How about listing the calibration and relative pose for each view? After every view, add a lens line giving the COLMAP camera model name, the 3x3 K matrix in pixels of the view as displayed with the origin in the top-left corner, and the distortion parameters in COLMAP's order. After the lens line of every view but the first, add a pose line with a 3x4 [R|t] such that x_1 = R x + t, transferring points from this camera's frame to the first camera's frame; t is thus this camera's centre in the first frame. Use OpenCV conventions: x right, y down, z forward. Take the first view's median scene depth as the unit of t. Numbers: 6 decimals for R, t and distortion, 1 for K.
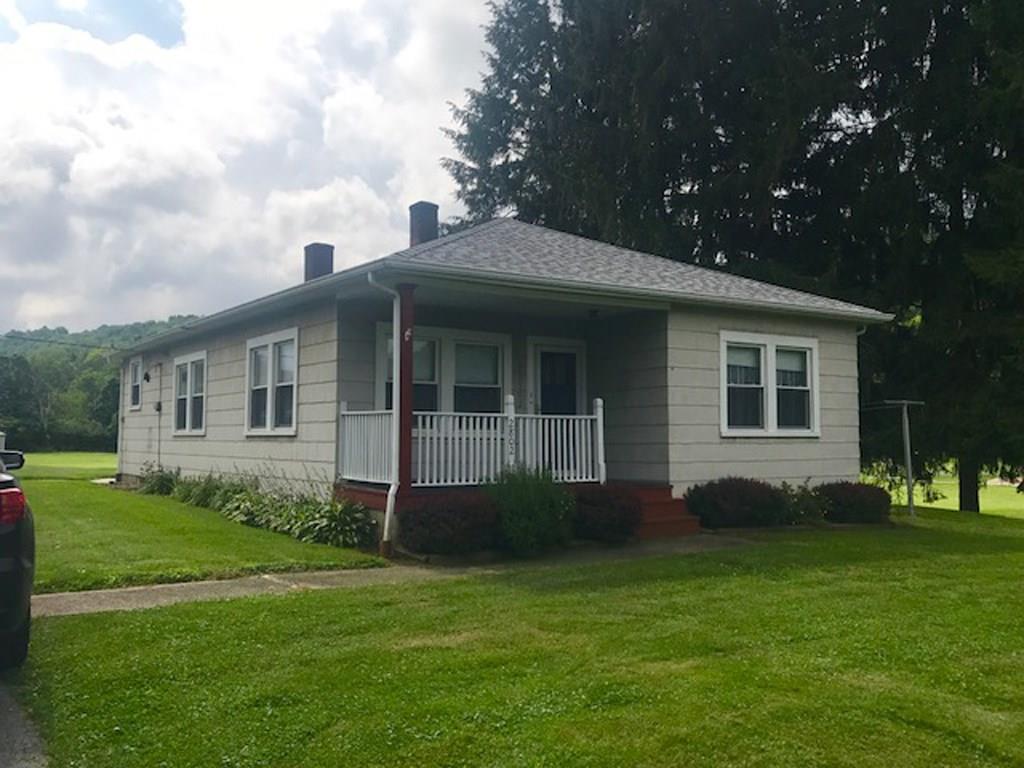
lens RADIAL K [[937.5, 0, 512.0], [0, 937.5, 384.0], [0, 0, 1]] dist [0.122514, -0.001815]
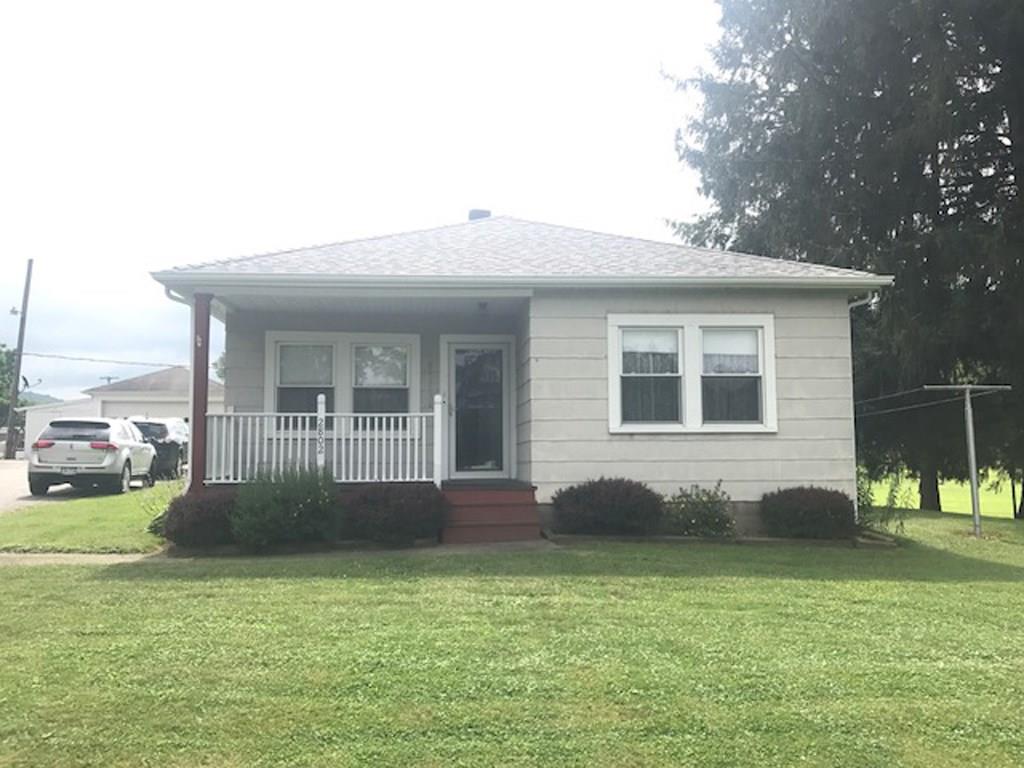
lens RADIAL K [[937.5, 0, 512.0], [0, 937.5, 384.0], [0, 0, 1]] dist [0.122514, -0.001815]
pose [[0.877693, -0.038502, -0.477675, 0.558172], [0.034346, 0.999258, -0.017435, 0.021275], [0.477992, -0.001103, 0.878364, 0.176680]]
